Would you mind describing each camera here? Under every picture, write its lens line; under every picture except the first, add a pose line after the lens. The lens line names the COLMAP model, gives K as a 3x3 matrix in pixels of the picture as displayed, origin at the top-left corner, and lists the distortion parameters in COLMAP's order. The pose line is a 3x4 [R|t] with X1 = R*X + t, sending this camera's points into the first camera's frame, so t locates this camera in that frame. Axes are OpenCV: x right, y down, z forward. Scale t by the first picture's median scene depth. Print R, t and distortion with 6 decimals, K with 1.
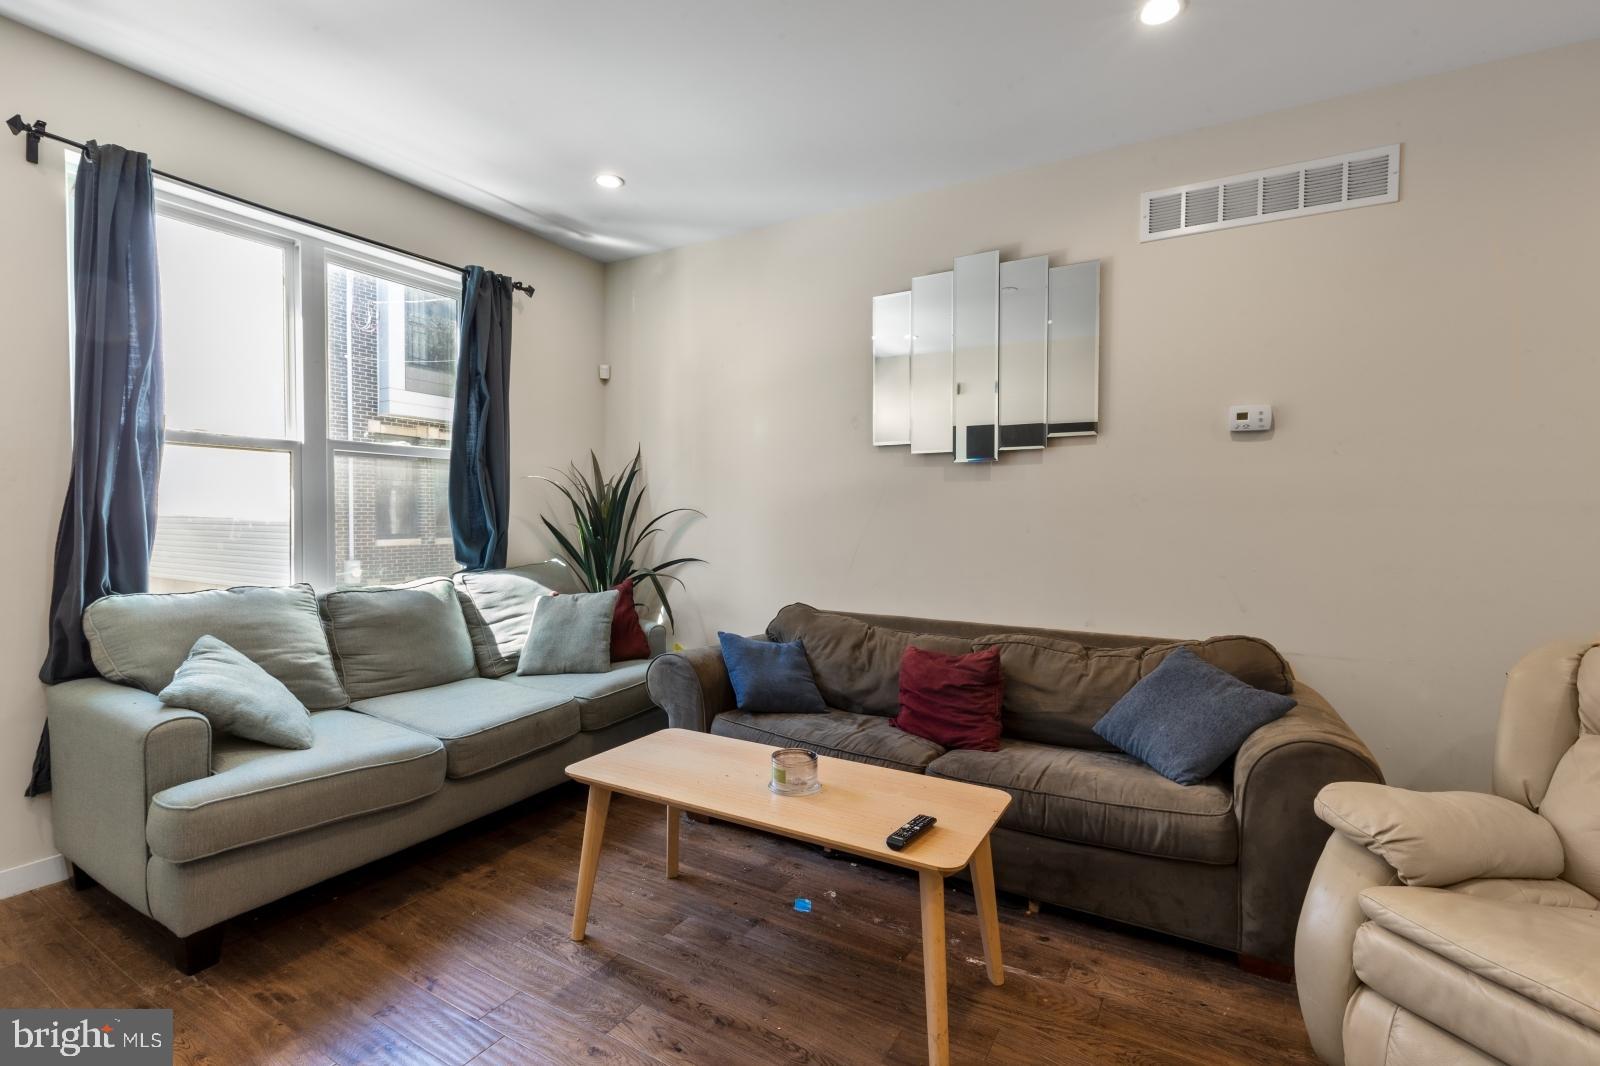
lens RADIAL K [[736.6, 0, 780.8], [0, 736.6, 540.1], [0, 0, 1]] dist [0.015714, -0.000030]
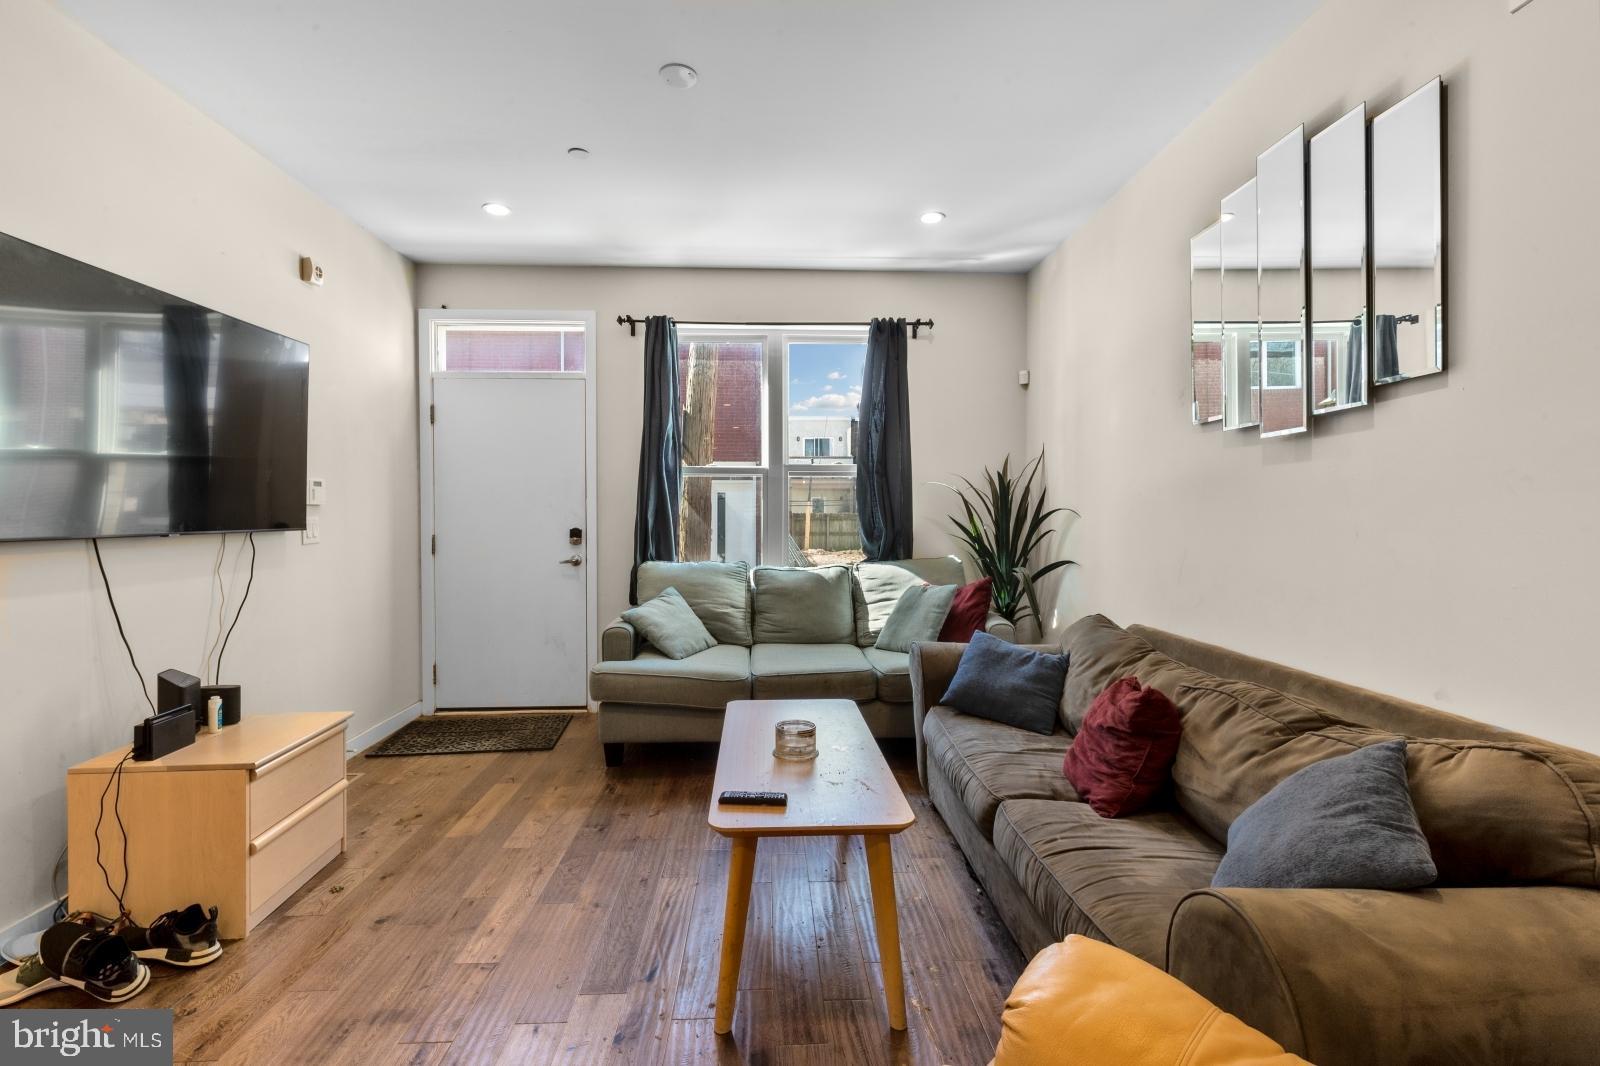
lens RADIAL K [[747.5, 0, 806.1], [0, 747.5, 524.7], [0, 0, 1]] dist [0.000842, -0.000471]
pose [[0.552114, 0.008323, -0.833727, 0.686167], [-0.026108, 0.999632, -0.007310, -0.008579], [0.833360, 0.025803, 0.552129, 0.252276]]
